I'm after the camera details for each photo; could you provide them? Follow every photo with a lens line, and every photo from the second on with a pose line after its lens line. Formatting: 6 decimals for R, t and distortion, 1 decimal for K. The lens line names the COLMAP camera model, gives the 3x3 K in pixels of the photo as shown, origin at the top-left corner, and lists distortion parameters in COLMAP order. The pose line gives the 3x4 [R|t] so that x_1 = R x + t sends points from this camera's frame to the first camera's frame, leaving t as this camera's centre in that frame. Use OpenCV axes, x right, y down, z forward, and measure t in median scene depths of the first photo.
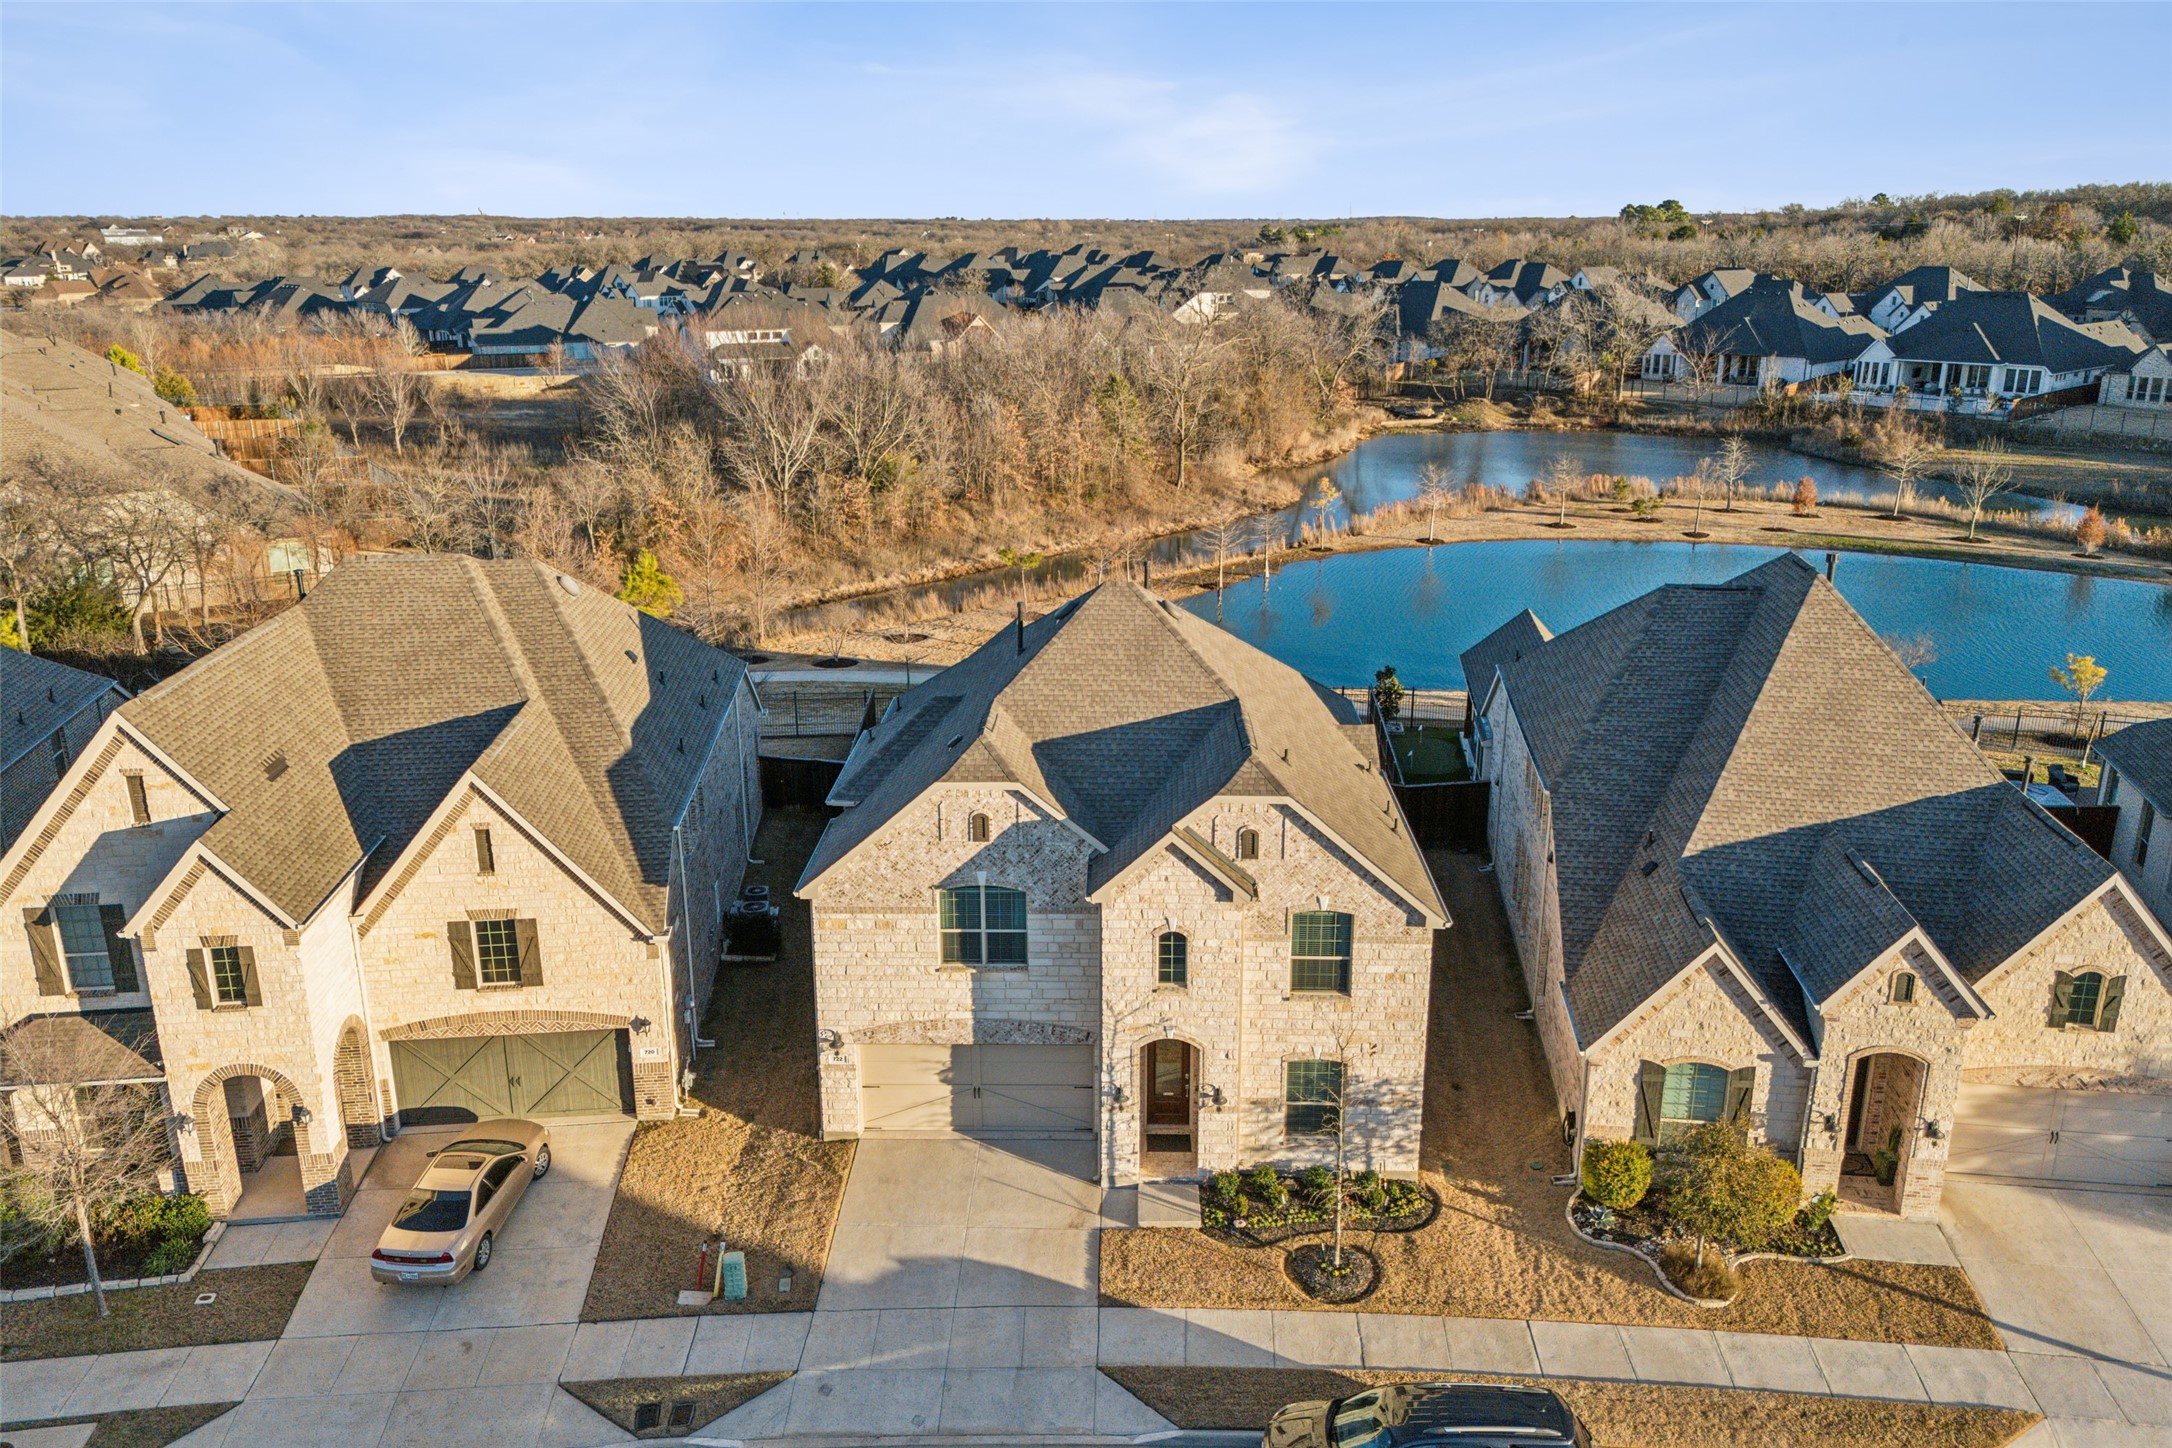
lens RADIAL K [[1475.3, 0, 1086.0], [0, 1475.3, 724.0], [0, 0, 1]] dist [0.008043, 0.001324]
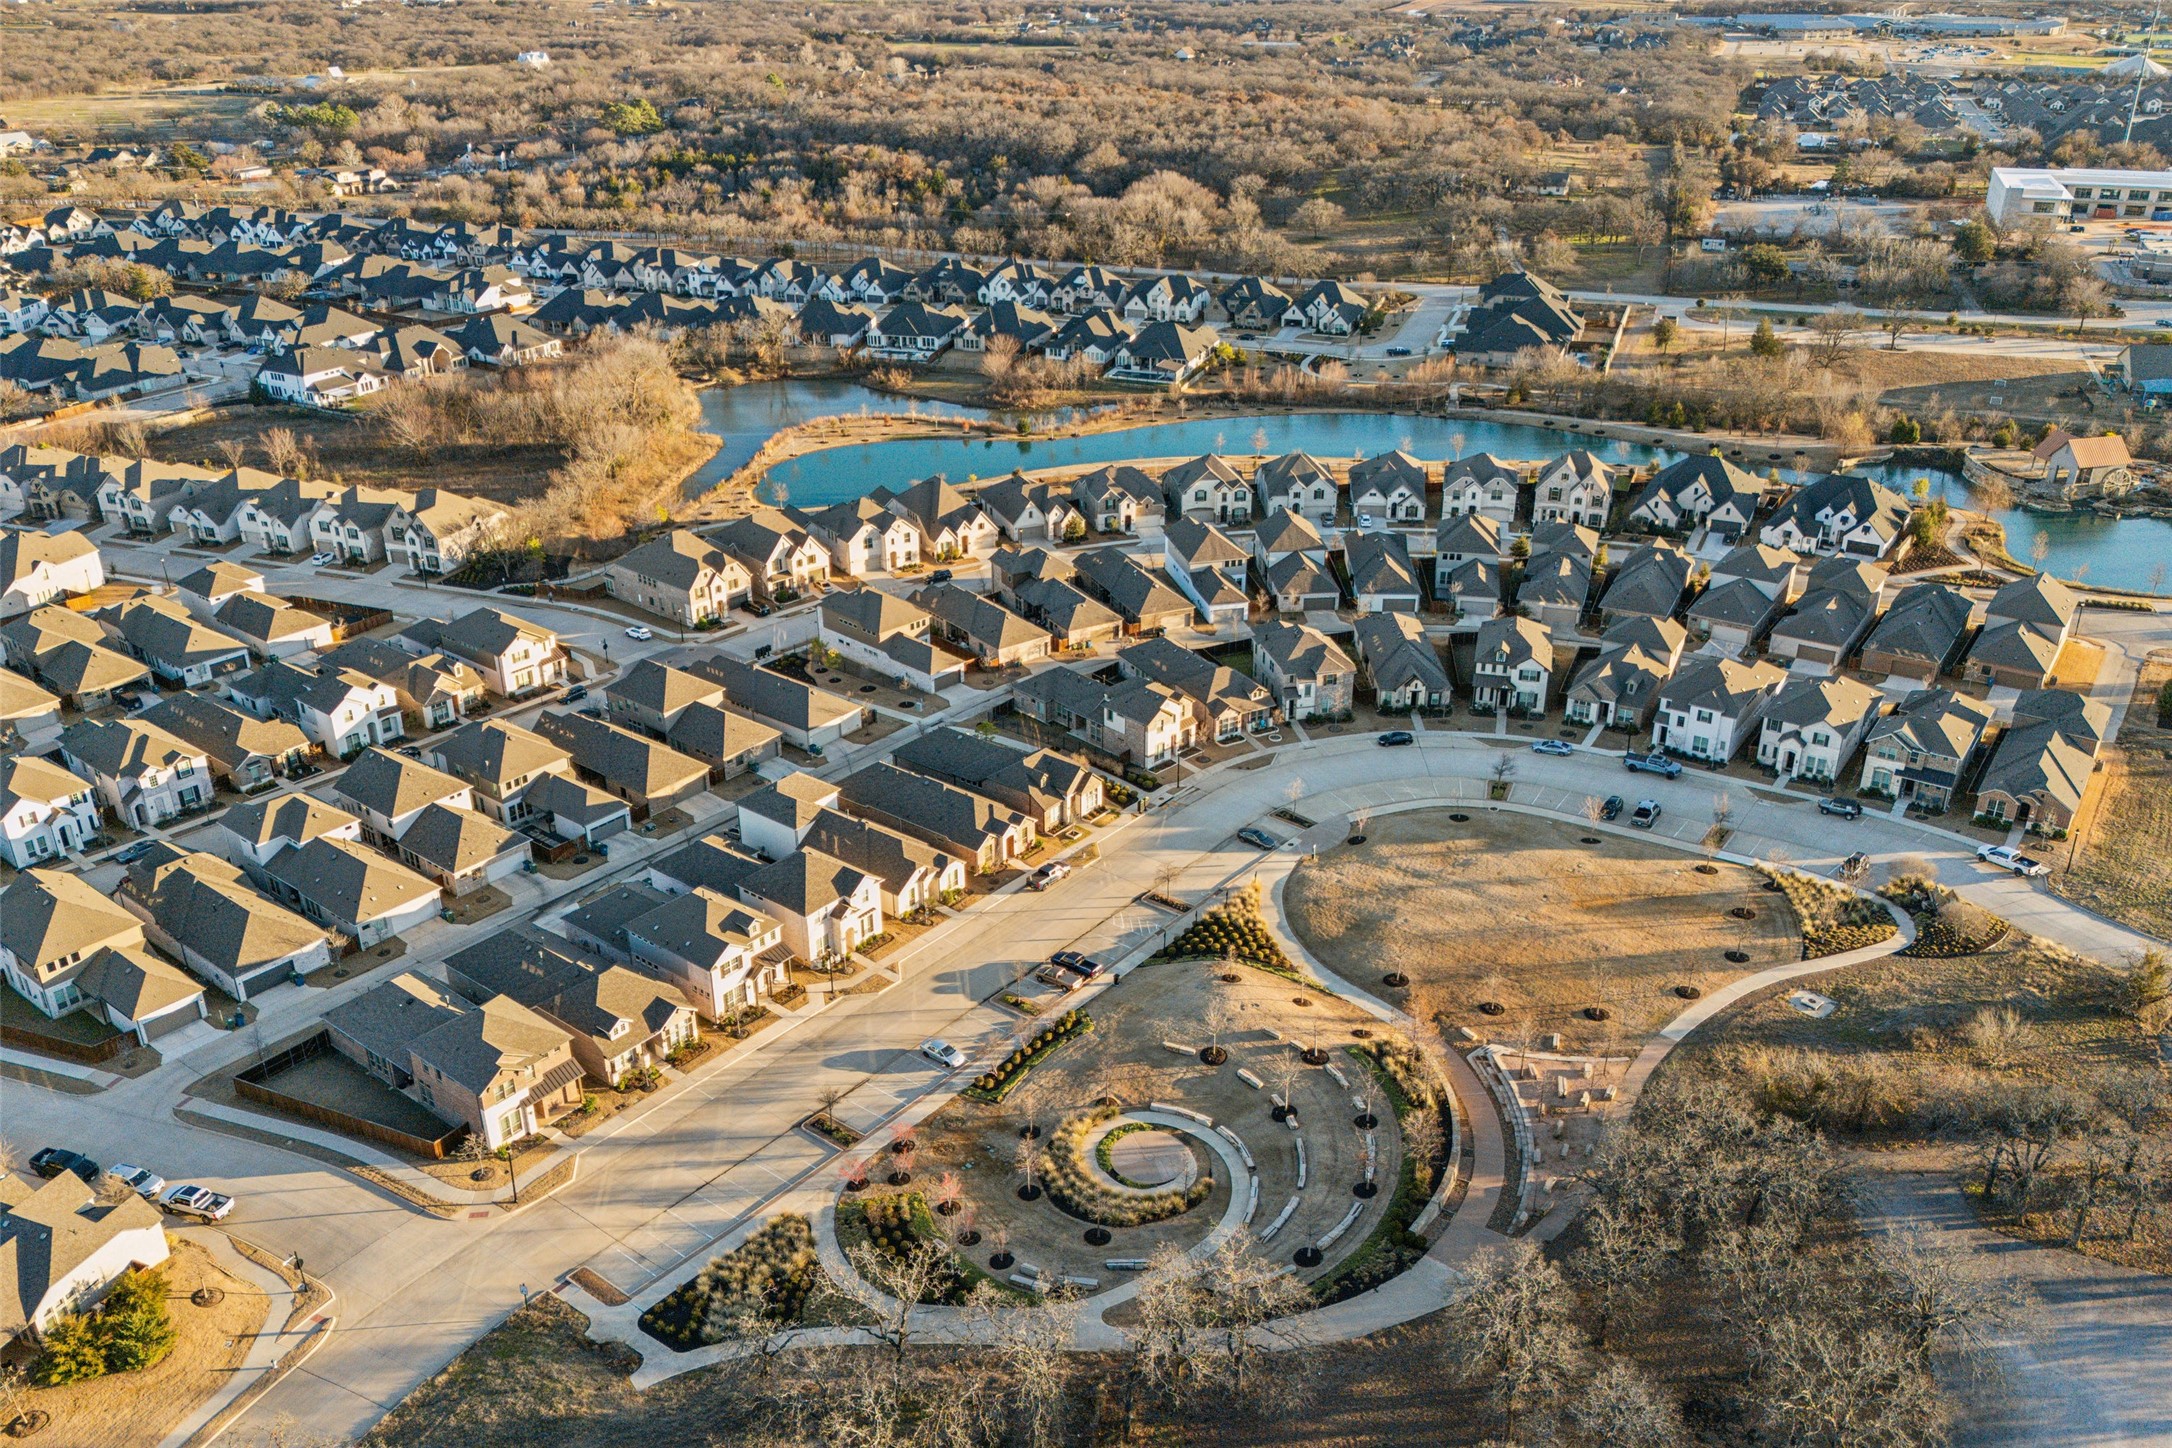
lens RADIAL K [[1475.3, 0, 1086.0], [0, 1475.3, 724.0], [0, 0, 1]] dist [0.008043, 0.001324]
pose [[0.771951, -0.260663, 0.579782, -4.065209], [0.174292, 0.963899, 0.201297, -0.325775], [-0.611322, -0.054340, 0.789514, -6.112913]]
